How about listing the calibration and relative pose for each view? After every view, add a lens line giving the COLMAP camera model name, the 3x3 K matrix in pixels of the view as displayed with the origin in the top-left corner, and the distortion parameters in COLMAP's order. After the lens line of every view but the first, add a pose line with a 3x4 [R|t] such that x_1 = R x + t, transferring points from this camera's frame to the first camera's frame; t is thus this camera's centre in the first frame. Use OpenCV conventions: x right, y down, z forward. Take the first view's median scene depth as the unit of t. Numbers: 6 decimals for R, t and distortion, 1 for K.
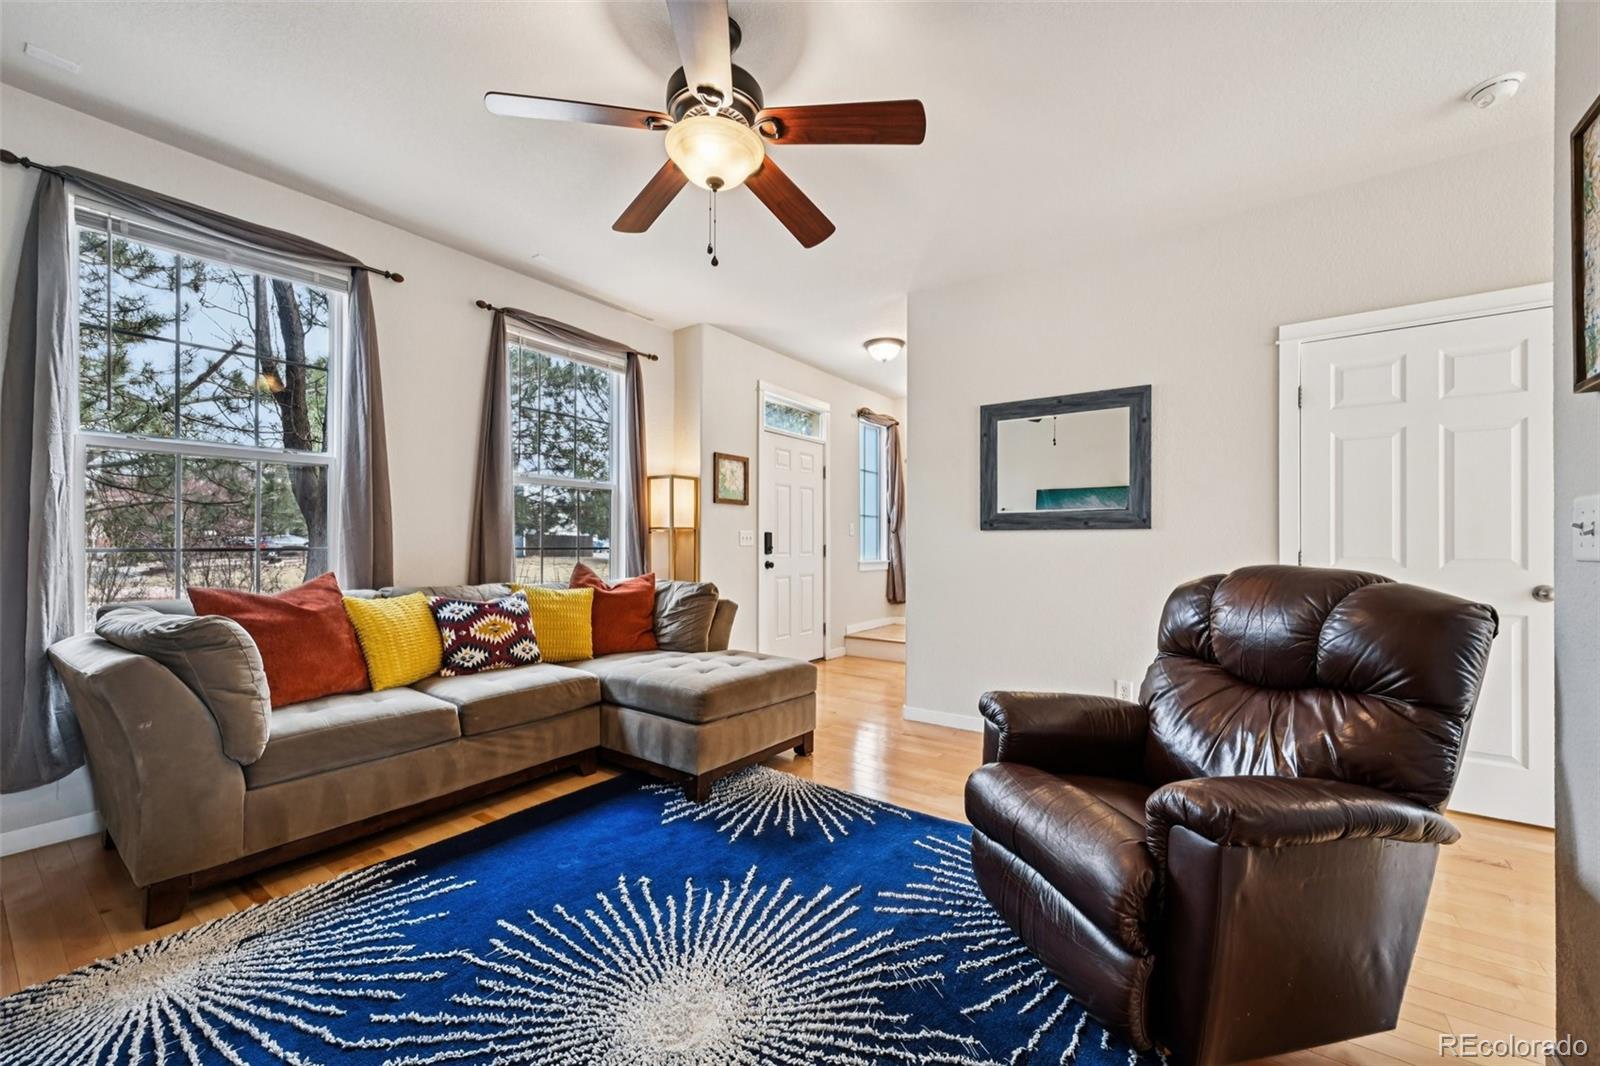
lens RADIAL K [[625.4, 0, 797.1], [0, 625.4, 540.3], [0, 0, 1]] dist [-0.006361, 0.000113]
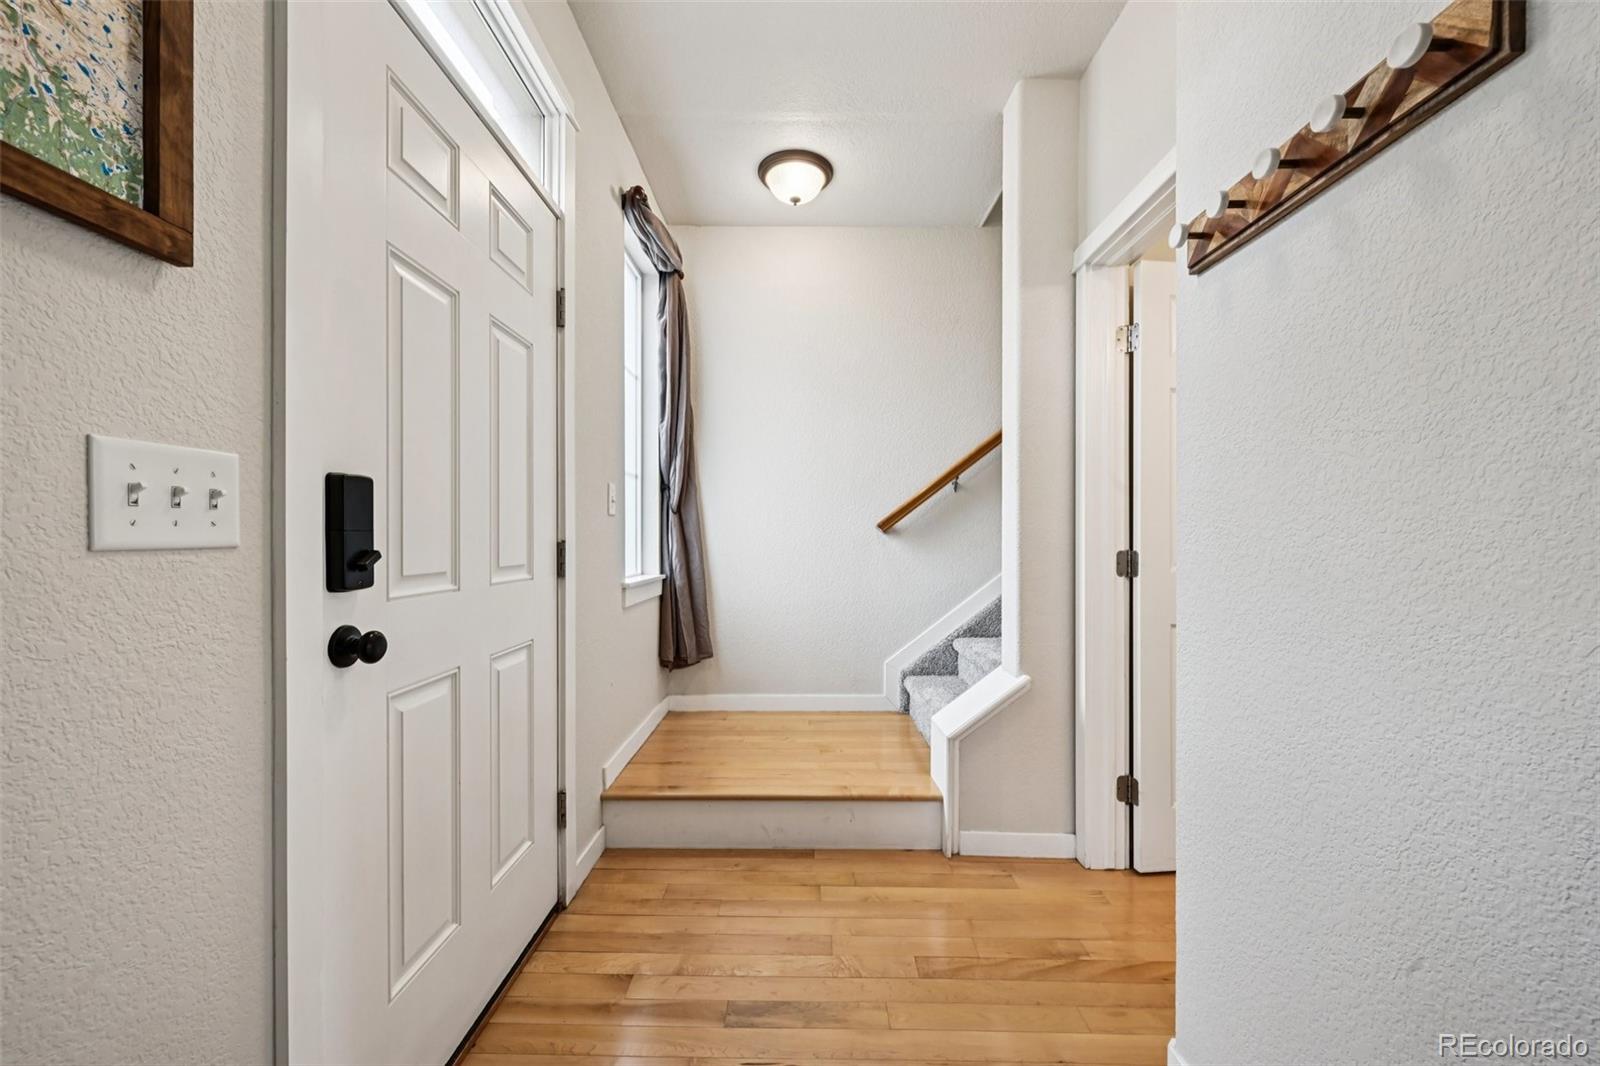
lens RADIAL K [[625.4, 0, 800.7], [0, 625.4, 535.9], [0, 0, 1]] dist [-0.006361, 0.000113]
pose [[0.817390, 0.001654, 0.576082, -0.041835], [-0.001864, 0.999998, -0.000227, 0.005082], [-0.576081, -0.000888, 0.817392, 0.739975]]
